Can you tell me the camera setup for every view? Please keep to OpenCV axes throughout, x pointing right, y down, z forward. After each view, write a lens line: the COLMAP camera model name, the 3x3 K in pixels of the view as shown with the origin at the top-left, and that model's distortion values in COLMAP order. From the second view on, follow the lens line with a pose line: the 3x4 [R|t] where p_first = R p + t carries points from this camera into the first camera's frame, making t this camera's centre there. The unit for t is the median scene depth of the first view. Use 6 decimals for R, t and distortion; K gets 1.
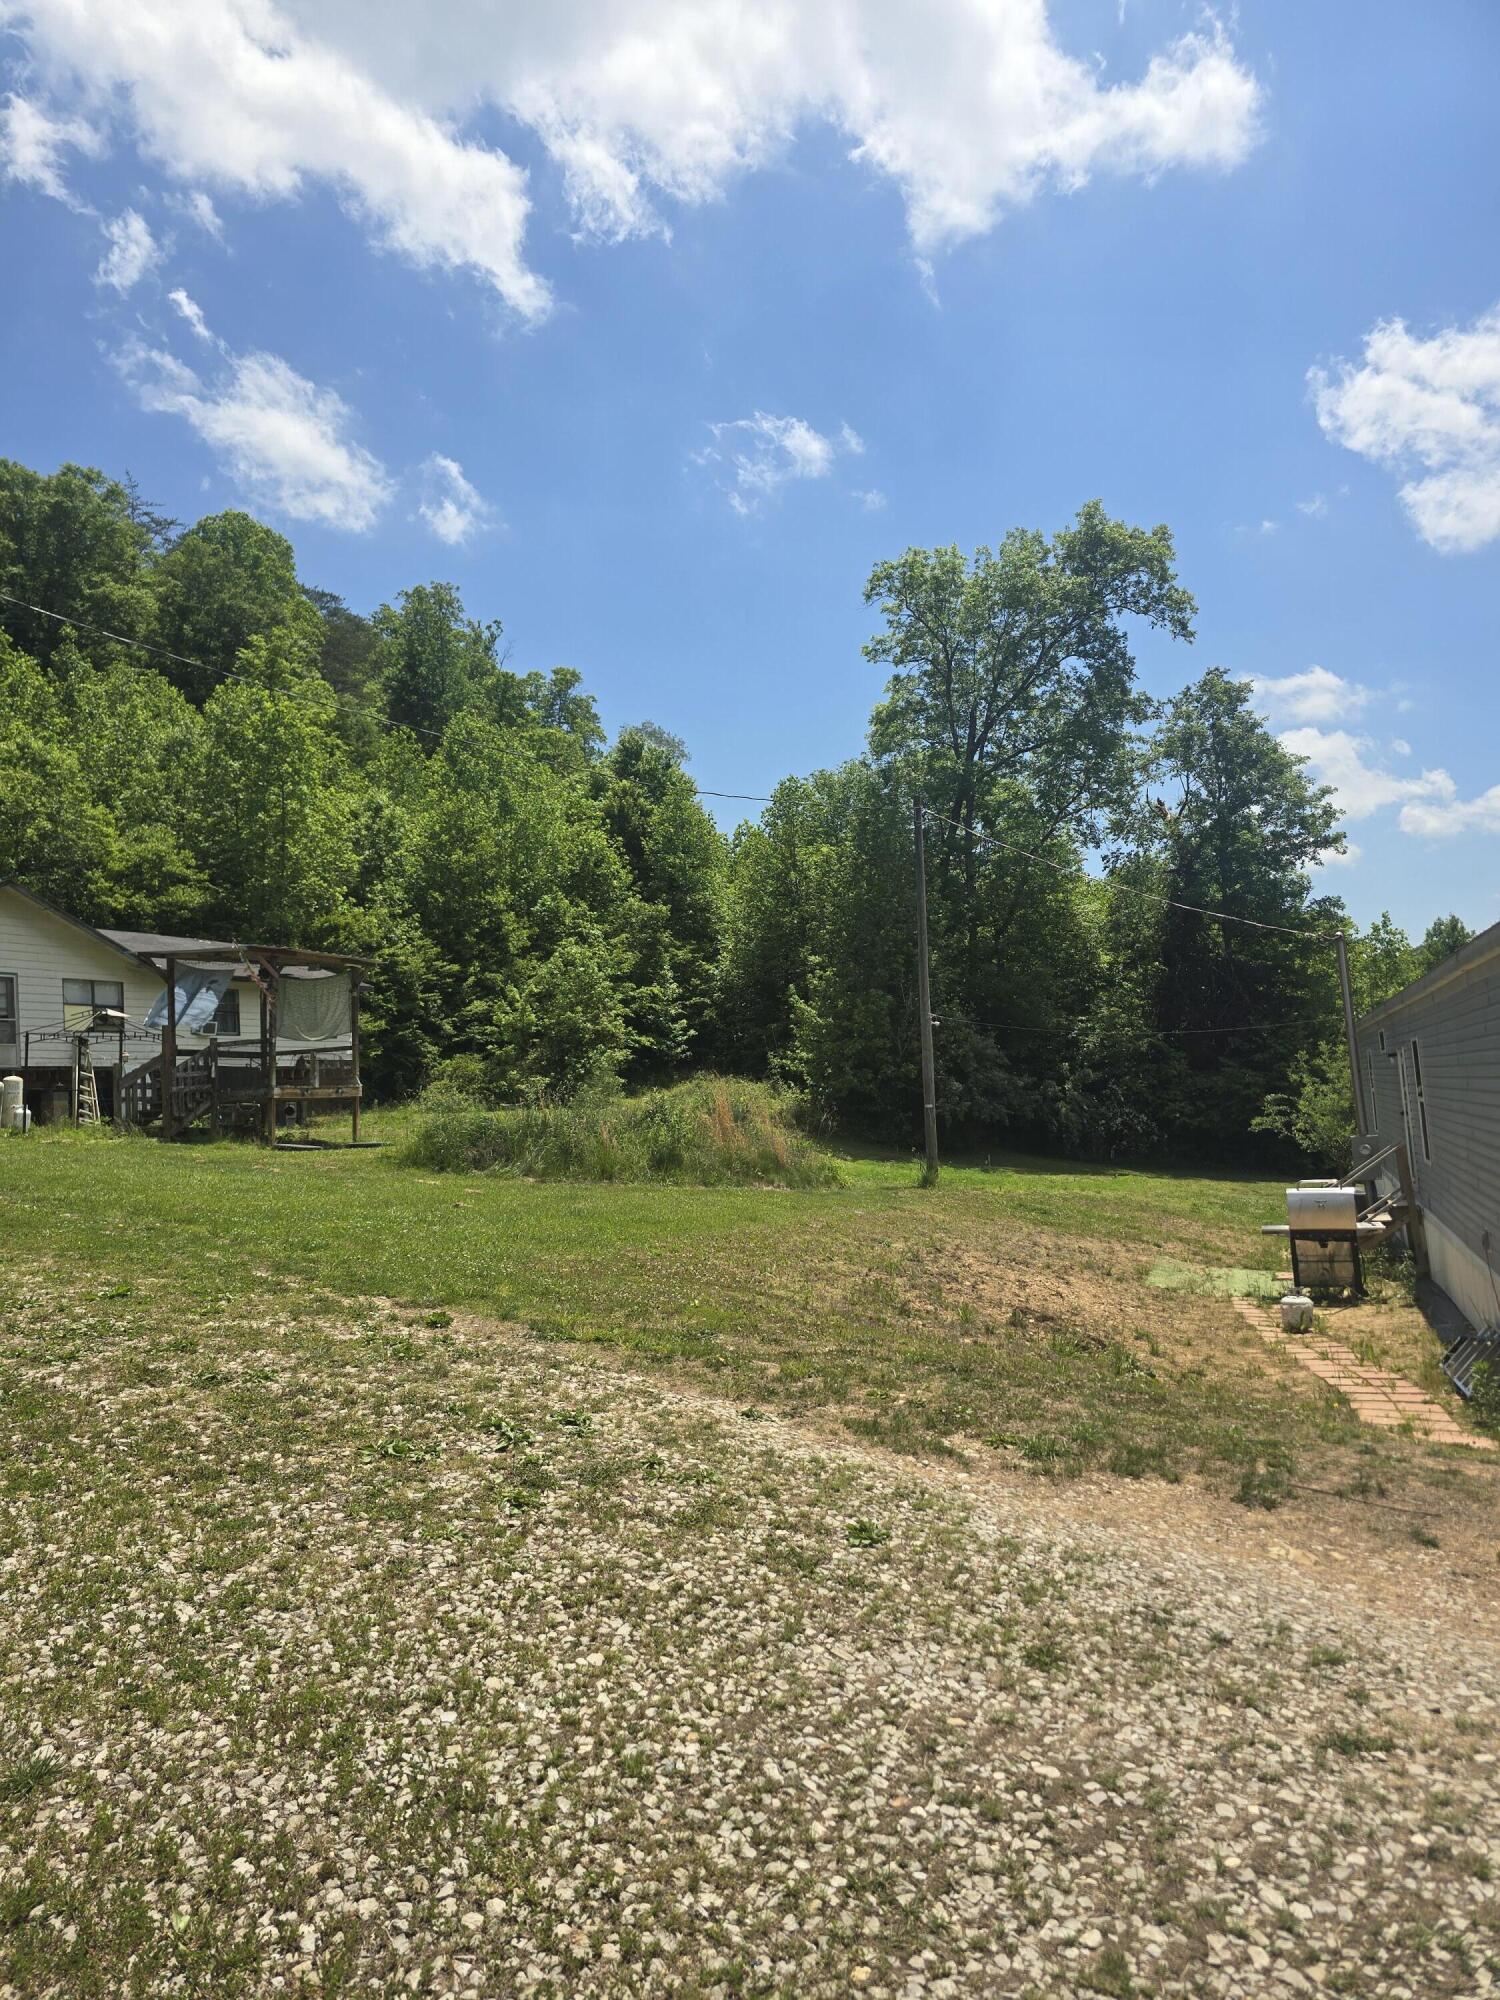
lens RADIAL K [[1375.0, 0, 740.4], [0, 1375.0, 995.5], [0, 0, 1]] dist [0.079745, -0.054227]
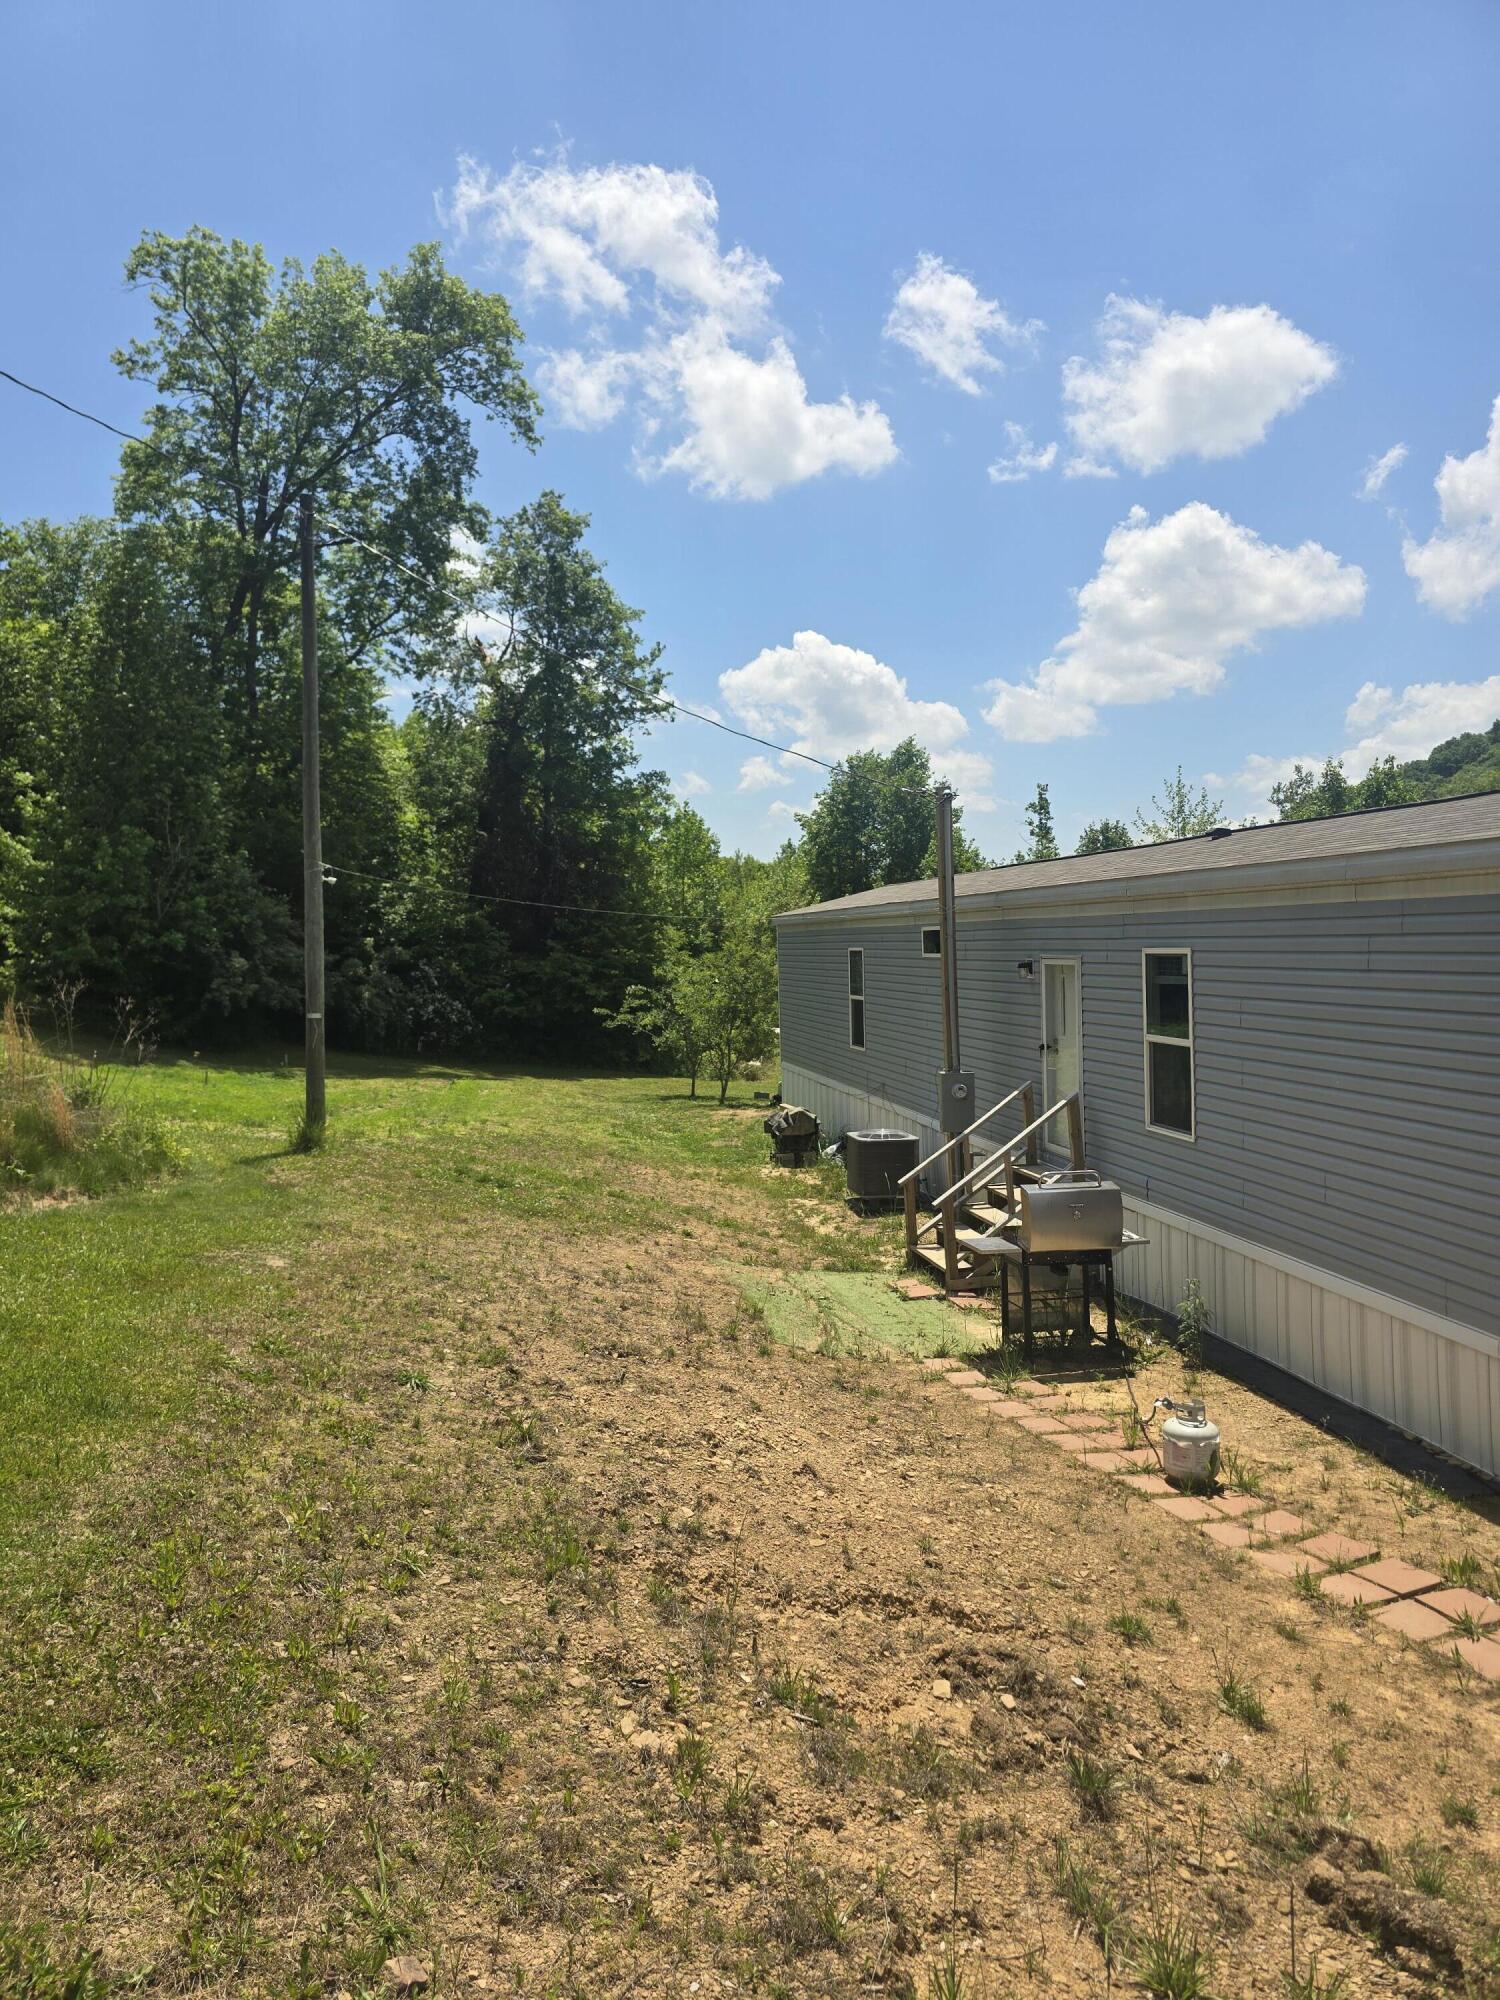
lens RADIAL K [[1470.9, 0, 748.3], [0, 1470.9, 978.6], [0, 0, 1]] dist [0.092902, -0.068330]
pose [[0.865446, 0.031937, 0.499982, -0.173416], [-0.070408, 0.995815, 0.058263, 0.120472], [-0.496029, -0.085626, 0.864073, 2.732604]]
